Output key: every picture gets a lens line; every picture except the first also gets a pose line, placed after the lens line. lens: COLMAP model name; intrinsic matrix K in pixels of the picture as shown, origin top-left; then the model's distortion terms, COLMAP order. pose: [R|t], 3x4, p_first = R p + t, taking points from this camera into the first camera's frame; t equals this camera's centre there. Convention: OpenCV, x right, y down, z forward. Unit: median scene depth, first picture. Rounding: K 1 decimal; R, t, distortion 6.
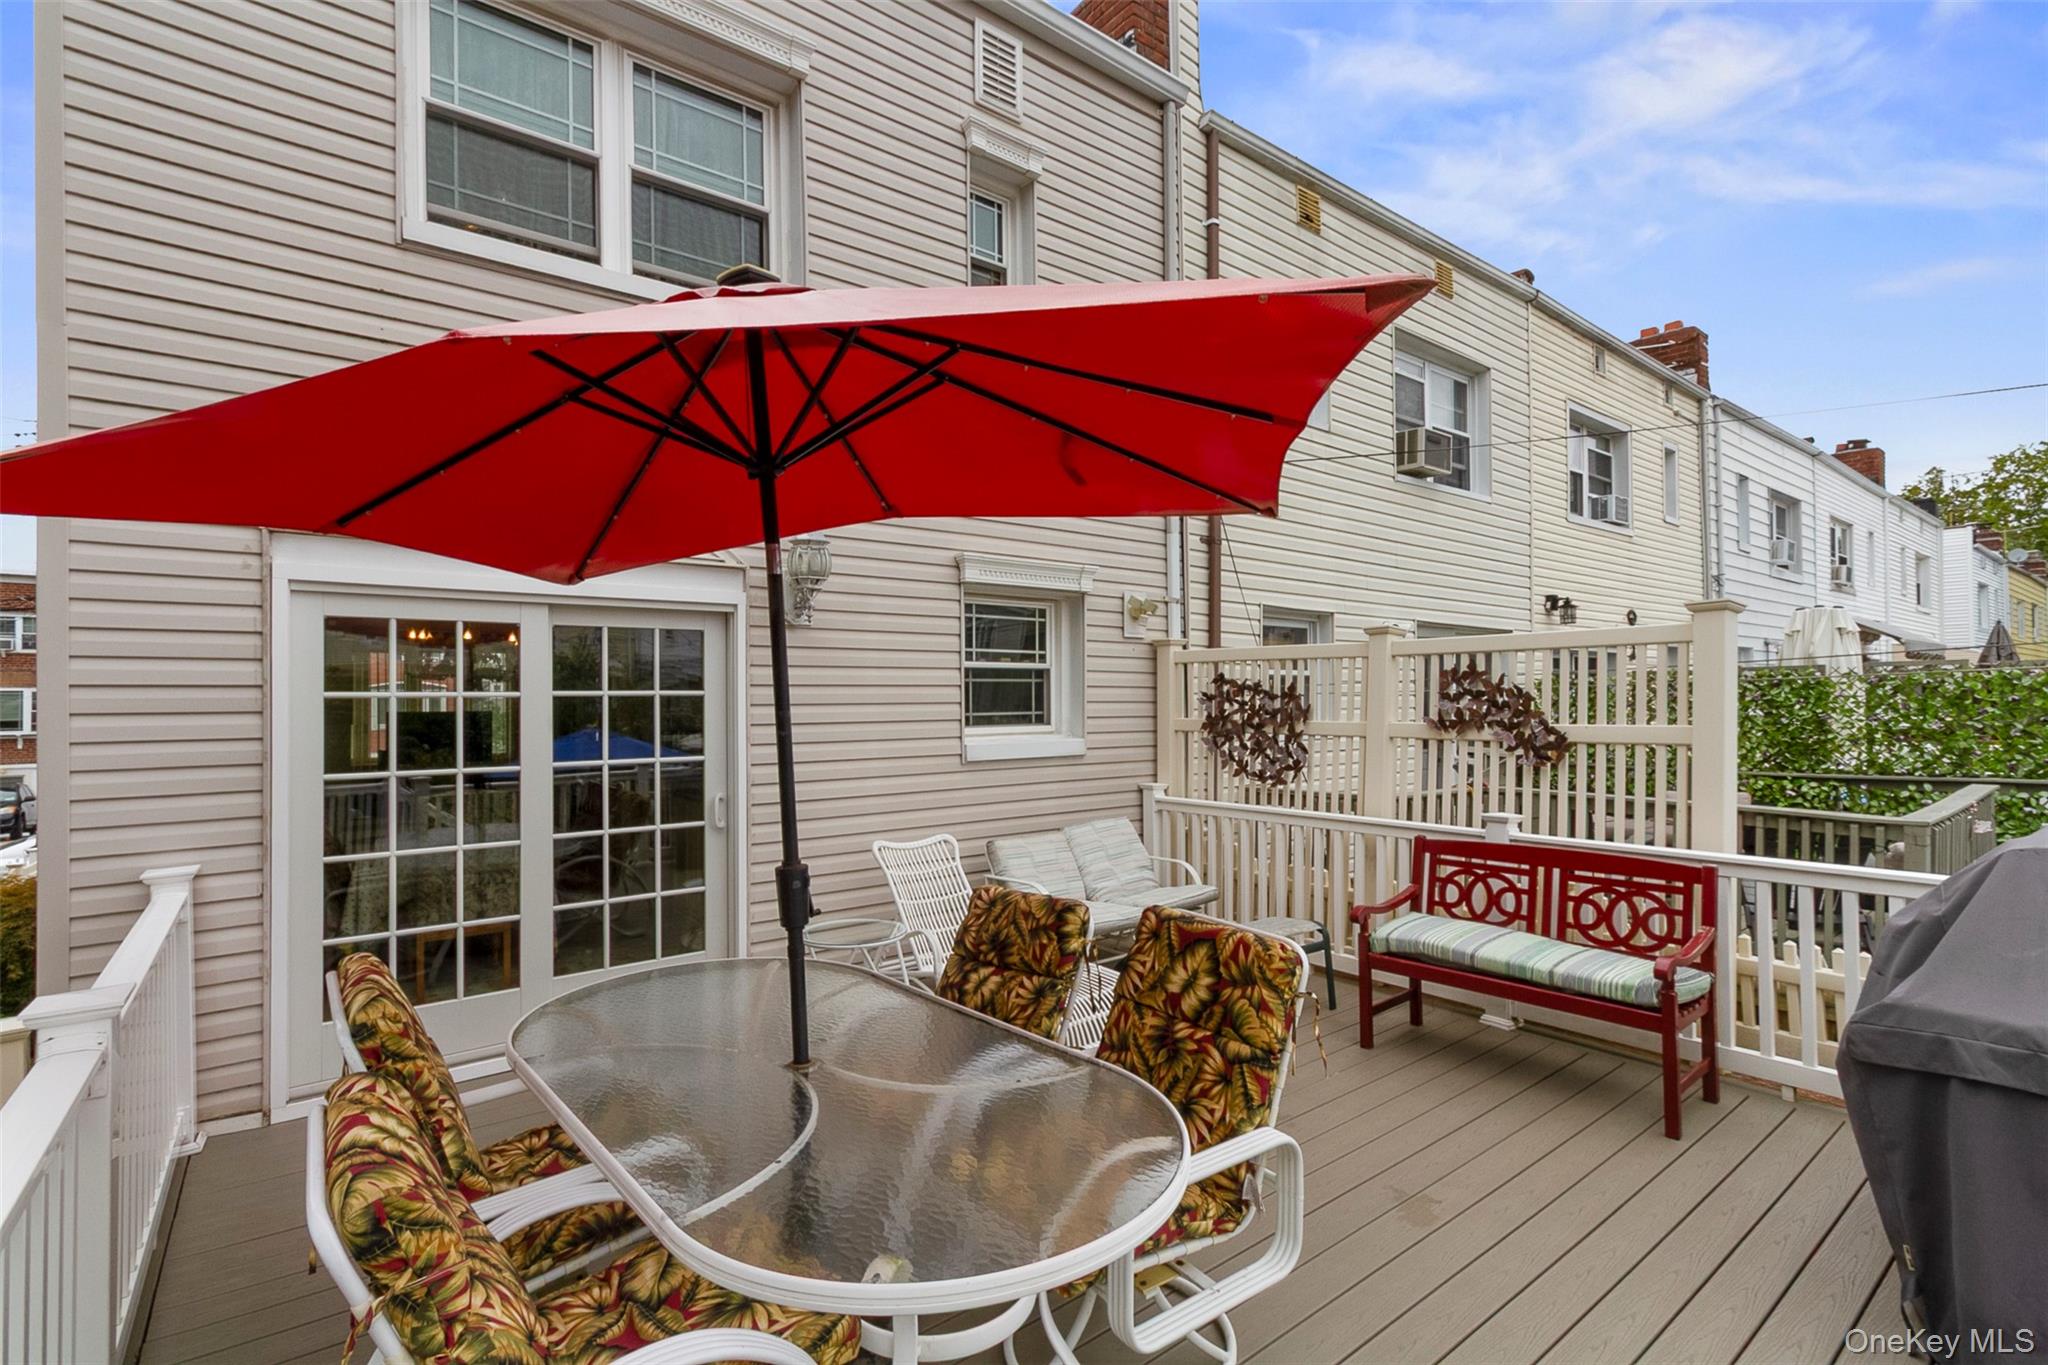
lens RADIAL K [[941.3, 0, 1027.0], [0, 941.3, 692.6], [0, 0, 1]] dist [0.010966, -0.000196]
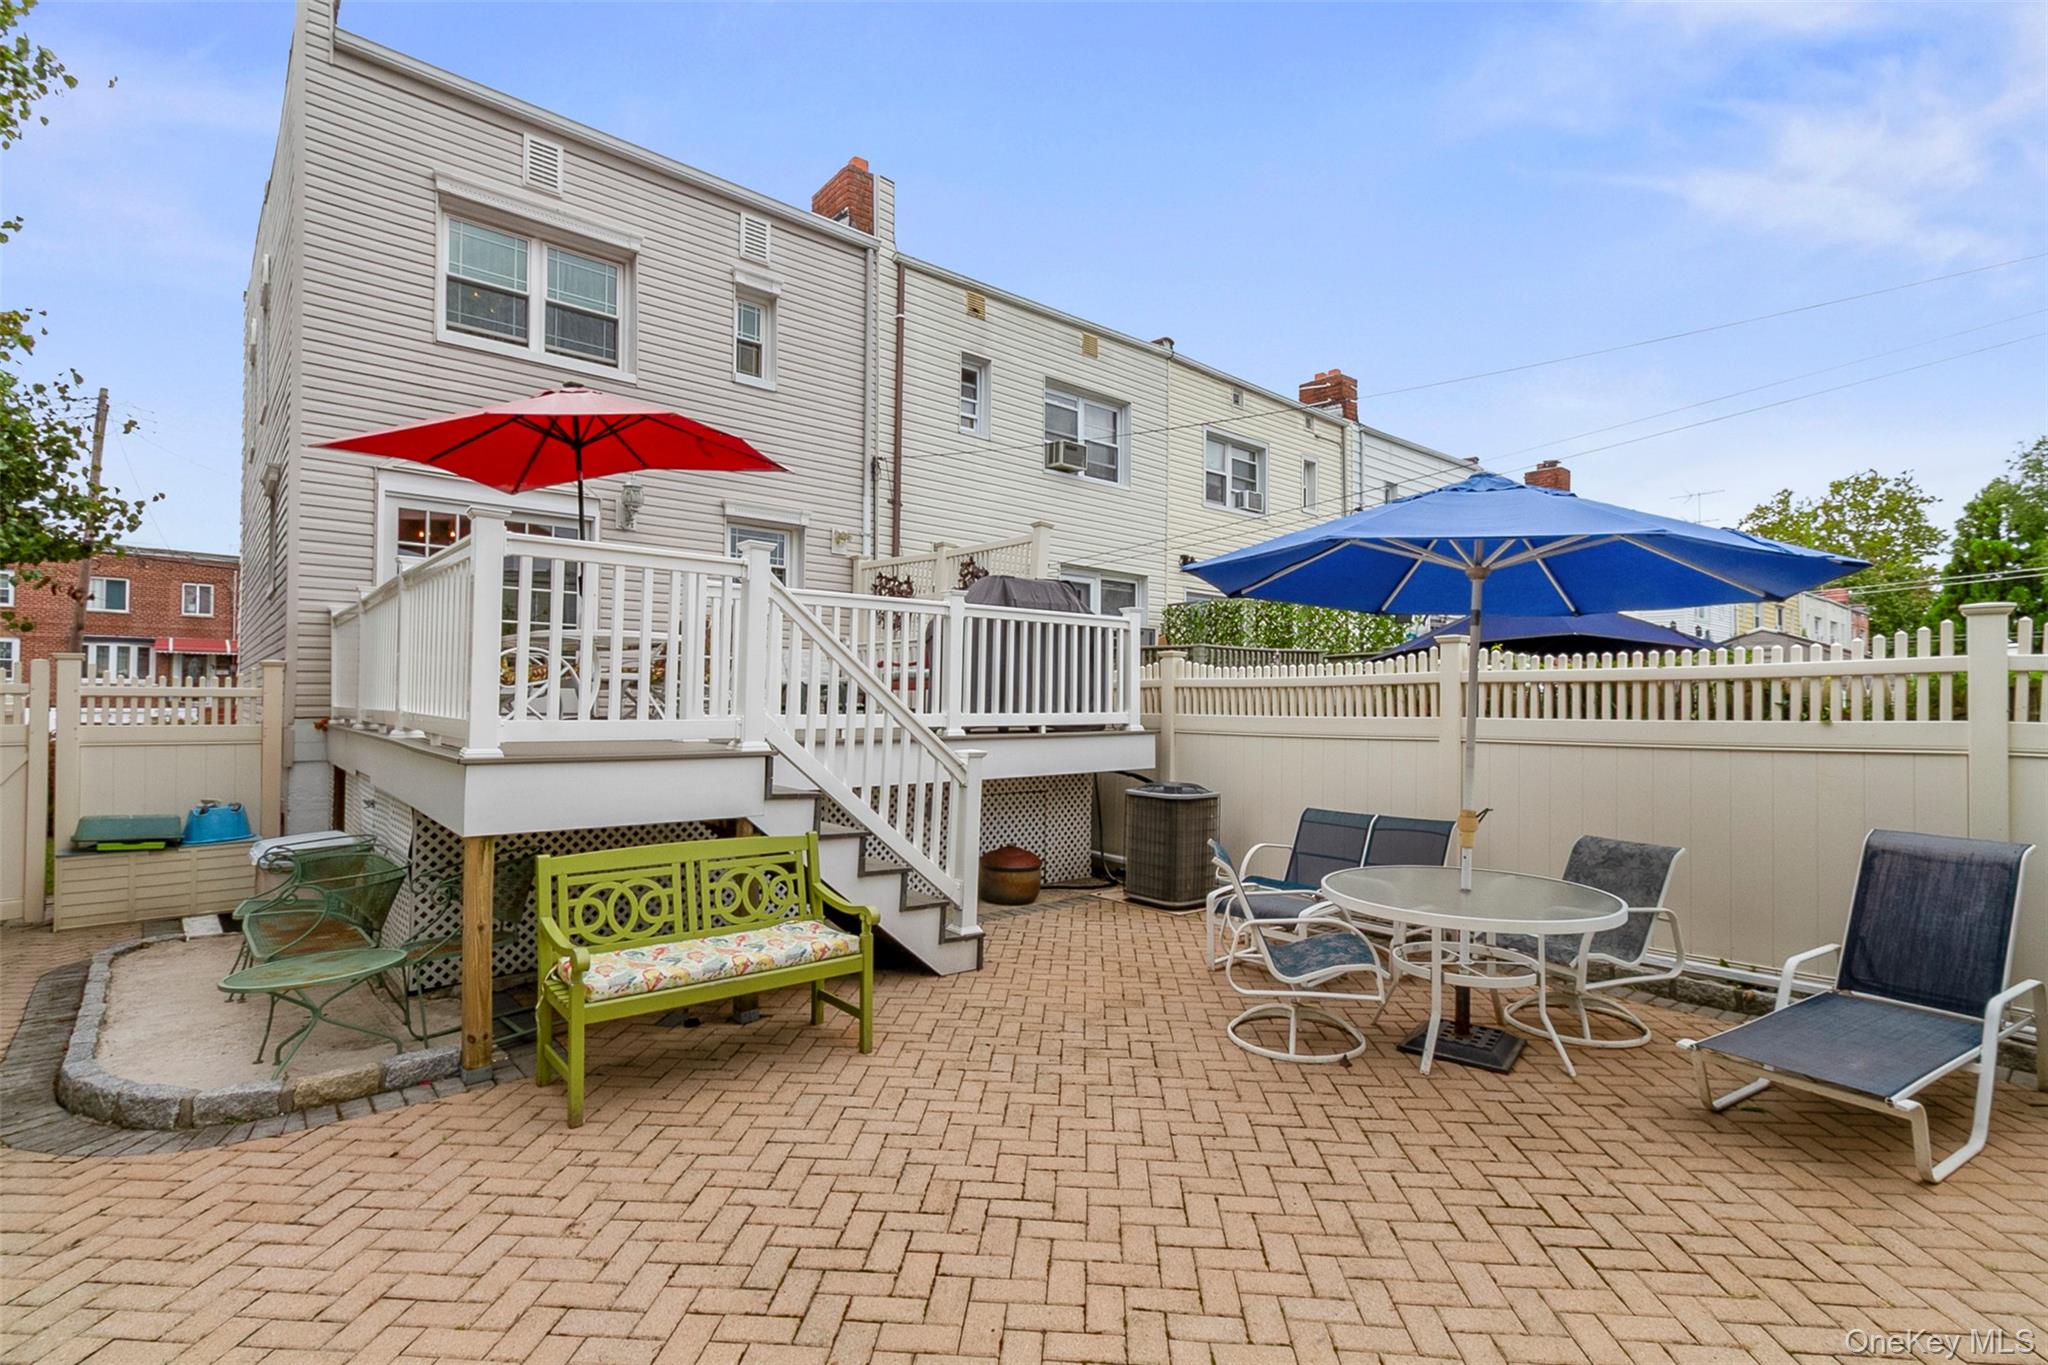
lens RADIAL K [[941.3, 0, 1021.7], [0, 941.3, 681.7], [0, 0, 1]] dist [0.010966, -0.000196]
pose [[0.997903, 0.018655, 0.061976, 0.344385], [-0.018221, 0.999805, -0.007558, 0.183624], [-0.062105, 0.006413, 0.998049, -0.759906]]
